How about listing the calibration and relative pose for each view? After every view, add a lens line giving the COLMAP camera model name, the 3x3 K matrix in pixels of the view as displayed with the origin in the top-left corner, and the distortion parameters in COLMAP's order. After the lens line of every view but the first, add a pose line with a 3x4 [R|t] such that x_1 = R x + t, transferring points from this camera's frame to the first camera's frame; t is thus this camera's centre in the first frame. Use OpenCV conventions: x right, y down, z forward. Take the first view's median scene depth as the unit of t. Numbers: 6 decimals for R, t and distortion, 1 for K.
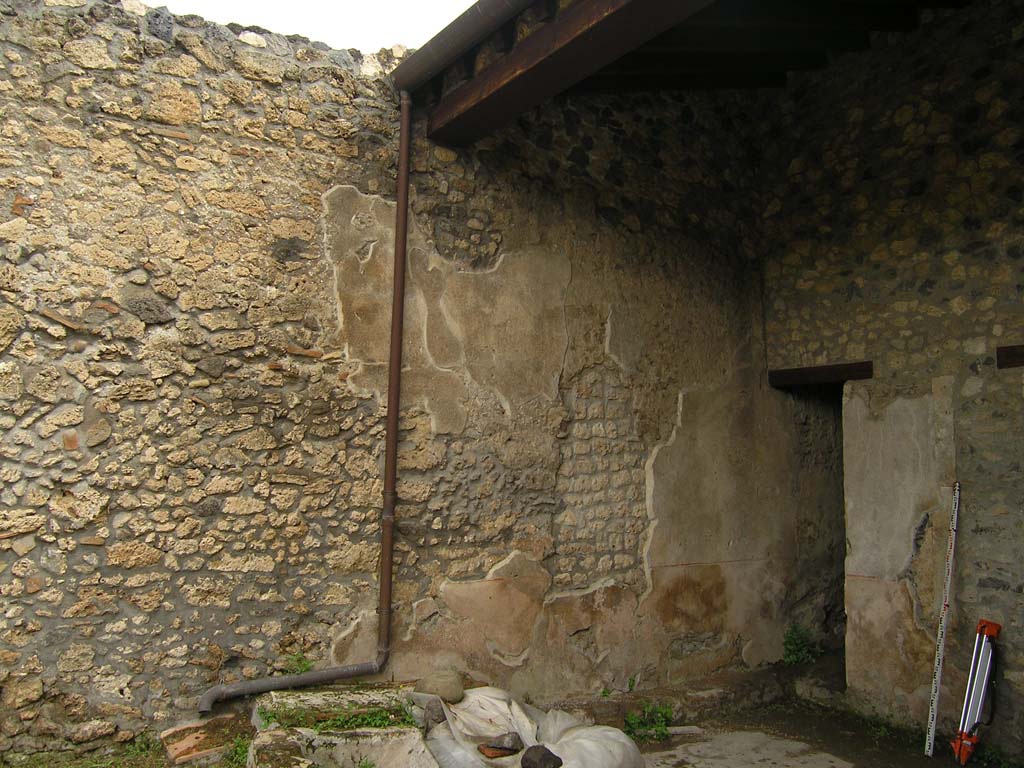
lens RADIAL K [[830.4, 0, 507.0], [0, 830.4, 365.7], [0, 0, 1]] dist [-0.106339, 0.051118]
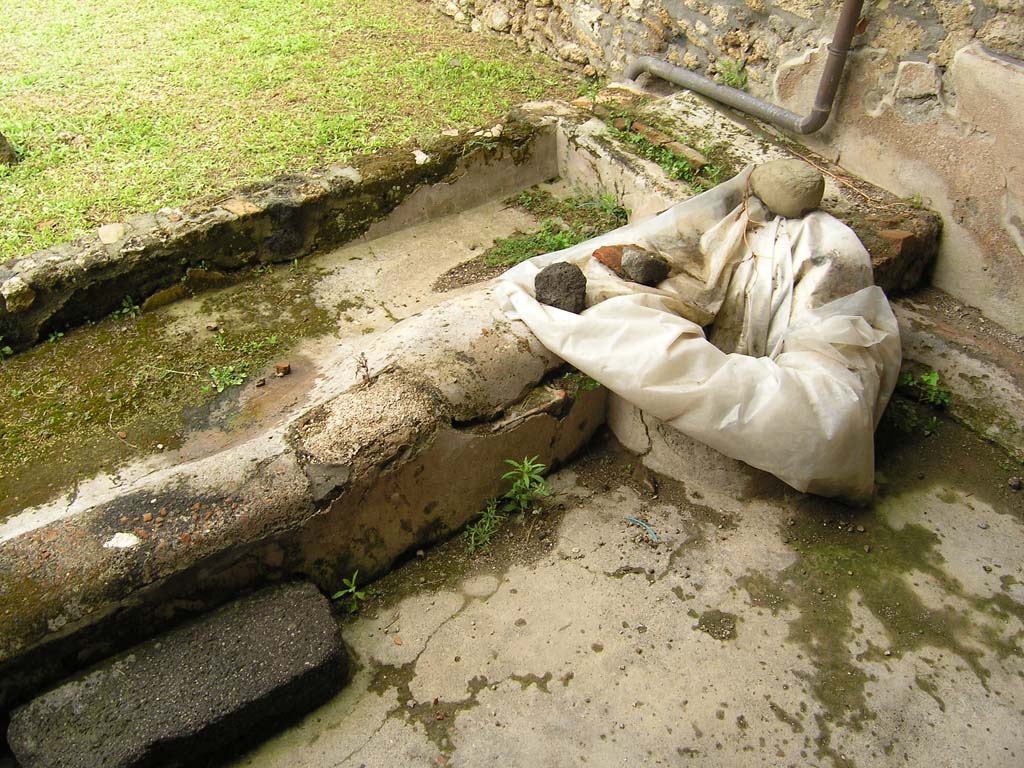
lens RADIAL K [[830.4, 0, 507.9], [0, 830.4, 366.3], [0, 0, 1]] dist [-0.106339, 0.051118]
pose [[0.061002, 0.623056, -0.779795, 0.393598], [0.064632, 0.777144, 0.625995, 0.072710], [0.996043, -0.088587, 0.007138, 0.614775]]
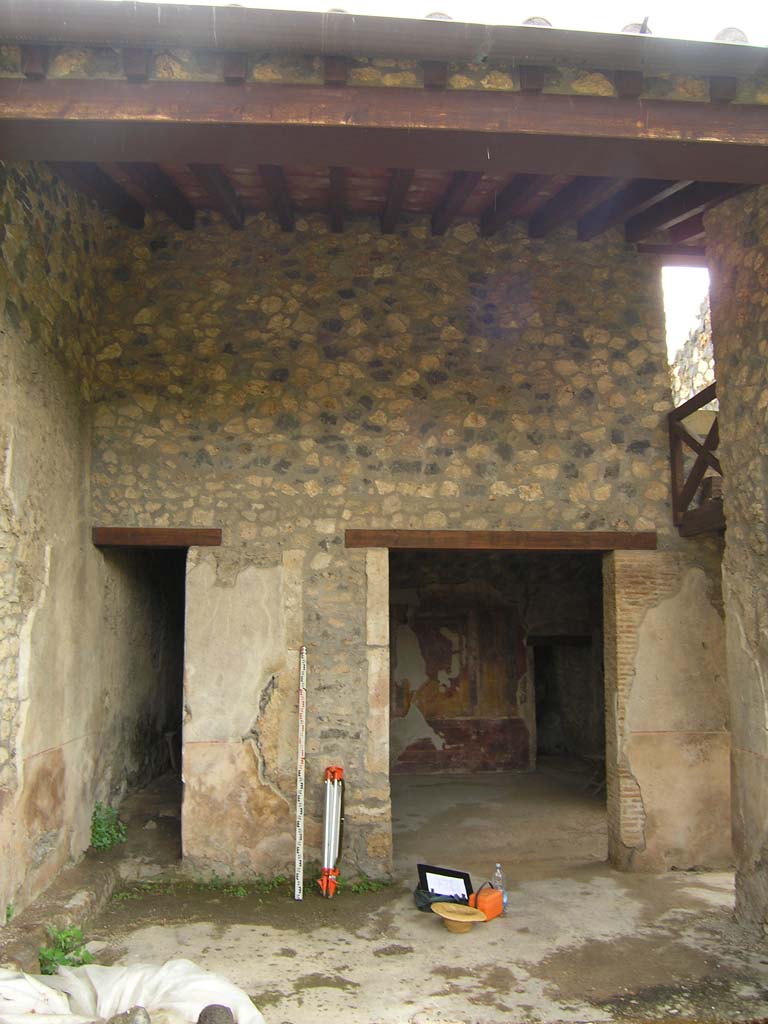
lens RADIAL K [[830.4, 0, 373.0], [0, 830.4, 511.9], [0, 0, 1]] dist [-0.106339, 0.051118]
pose [[0.494962, 0.106445, 0.862370, -0.380900], [-0.090303, 0.993395, -0.070788, 0.031324], [-0.864210, -0.042837, 0.501305, 0.337748]]
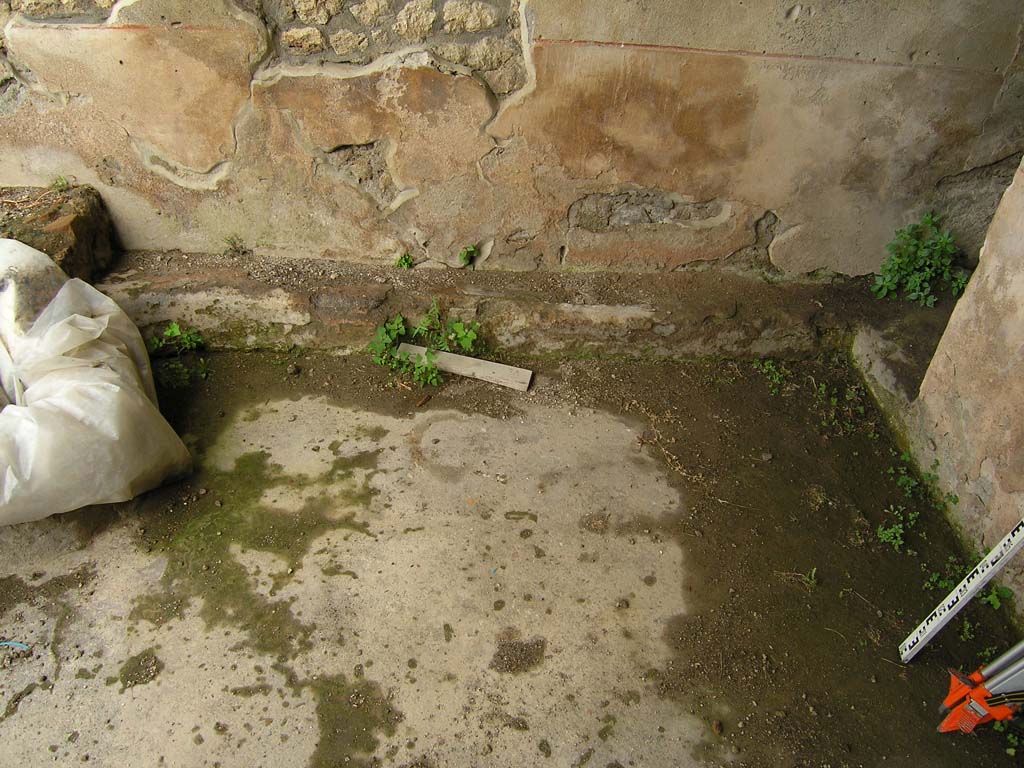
lens RADIAL K [[830.4, 0, 507.2], [0, 830.4, 368.0], [0, 0, 1]] dist [-0.106339, 0.051118]
pose [[0.872618, 0.324954, -0.364614, 0.401274], [0.010264, 0.734175, 0.678882, 0.079150], [0.488296, -0.596147, 0.637319, 0.636922]]
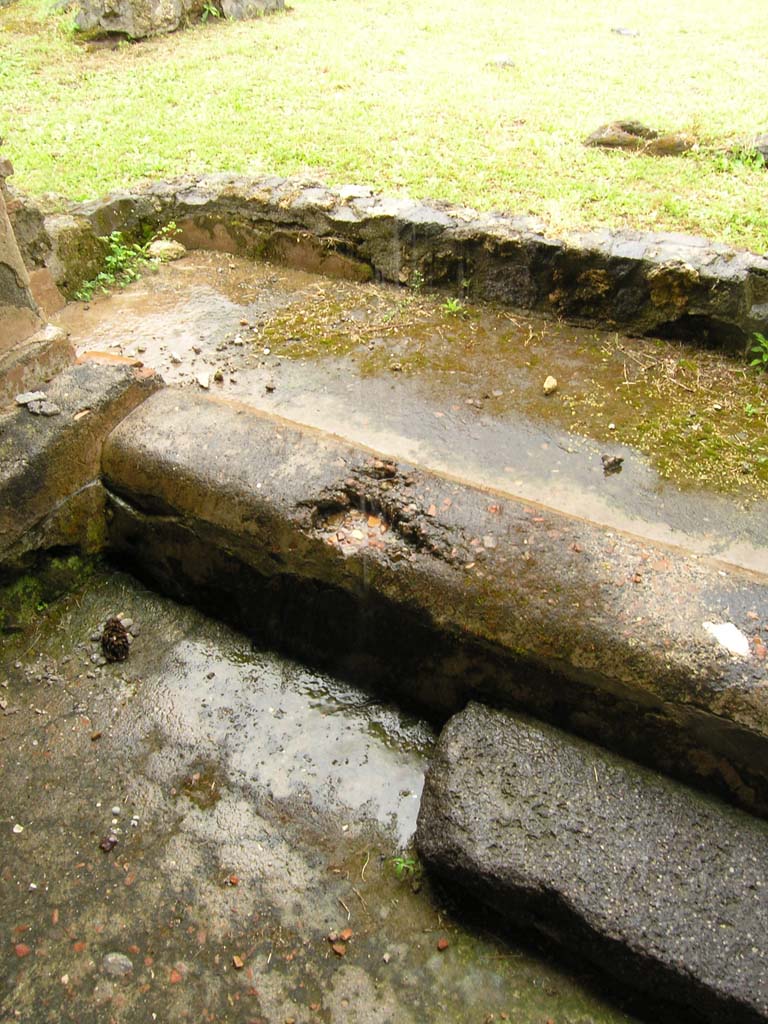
lens RADIAL K [[830.4, 0, 365.9], [0, 830.4, 506.6], [0, 0, 1]] dist [-0.106339, 0.051118]
pose [[-0.892254, 0.303799, -0.334049, 0.321251], [0.070889, 0.824883, 0.560841, 0.164665], [0.445934, 0.476732, -0.757542, 0.560229]]
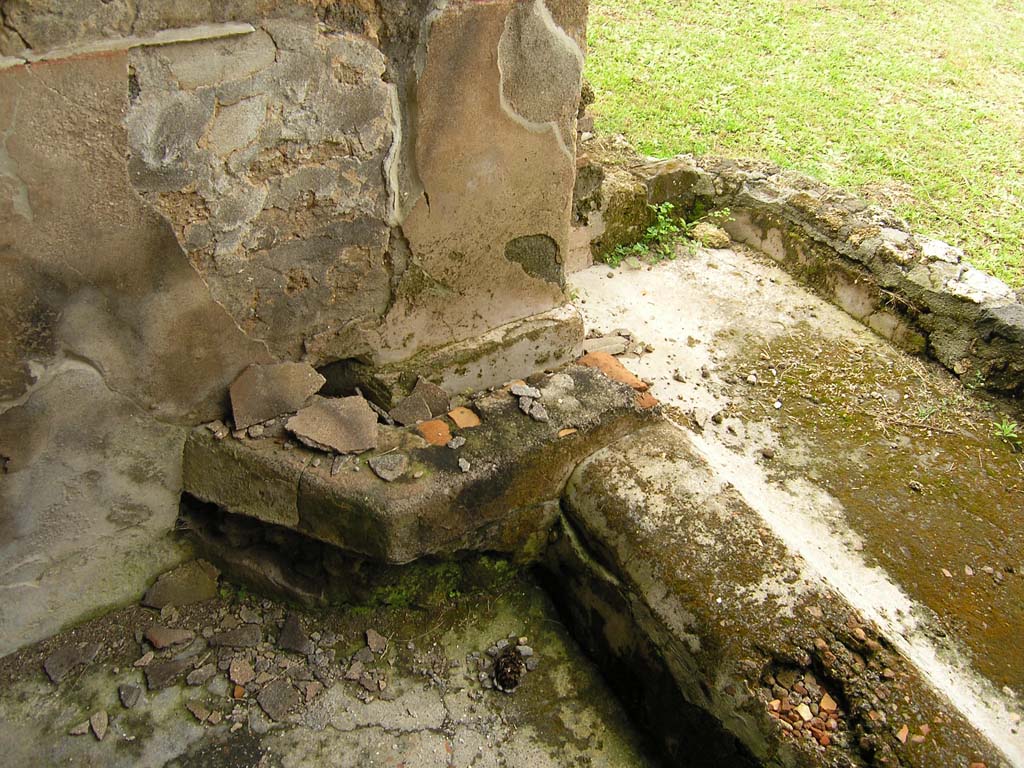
lens RADIAL K [[830.4, 0, 507.4], [0, 830.4, 370.5], [0, 0, 1]] dist [-0.106339, 0.051118]
pose [[-0.997098, -0.075794, -0.007074, 0.327456], [-0.067254, 0.833586, 0.548280, 0.128027], [-0.035660, 0.547165, -0.836265, 0.500586]]
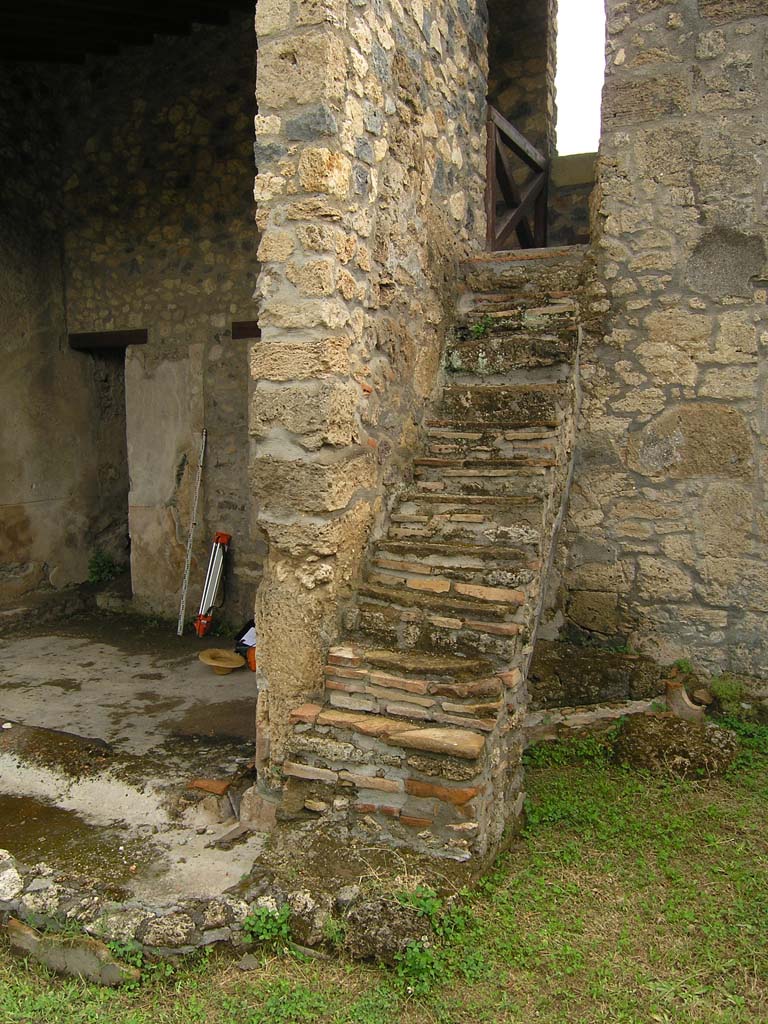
lens RADIAL K [[830.4, 0, 372.9], [0, 830.4, 511.8], [0, 0, 1]] dist [-0.106339, 0.051118]
pose [[0.858139, -0.079511, 0.507224, 0.110023], [-0.041856, 0.973813, 0.223464, -0.028936], [-0.511709, -0.212993, 0.832339, -0.237704]]
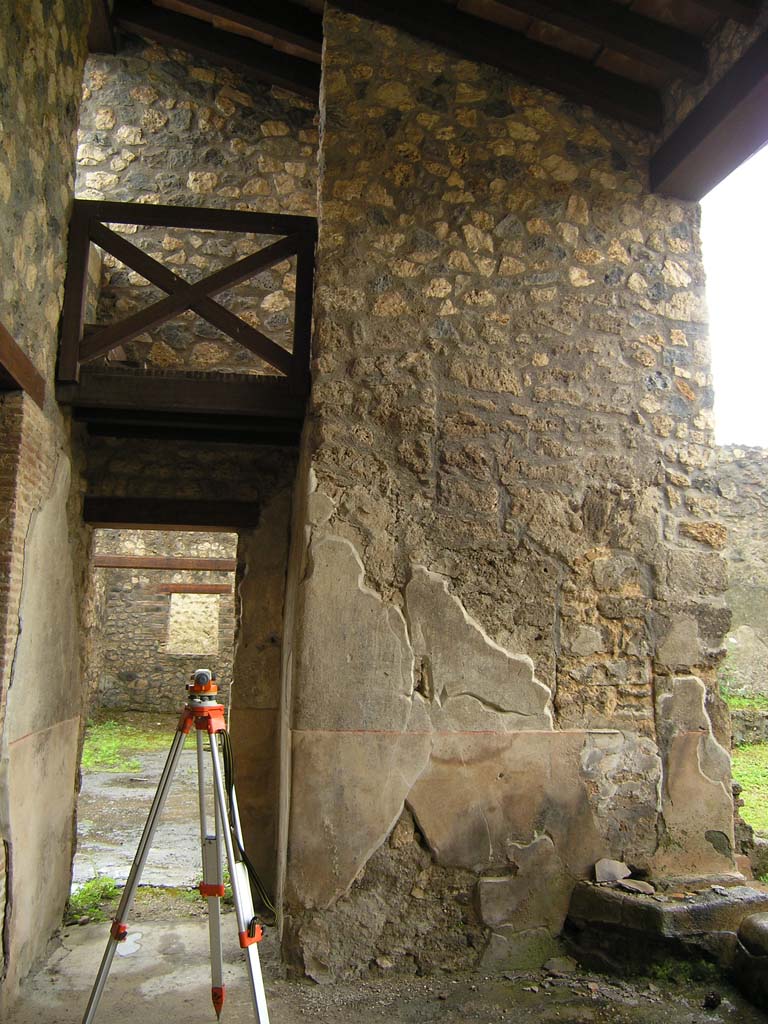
lens RADIAL K [[830.4, 0, 355.3], [0, 830.4, 512.4], [0, 0, 1]] dist [-0.106339, 0.051118]
pose [[-0.913374, 0.020415, 0.406608, 0.317290], [-0.082601, 0.968677, -0.234182, 0.171767], [-0.398653, -0.247482, -0.883079, 1.008547]]
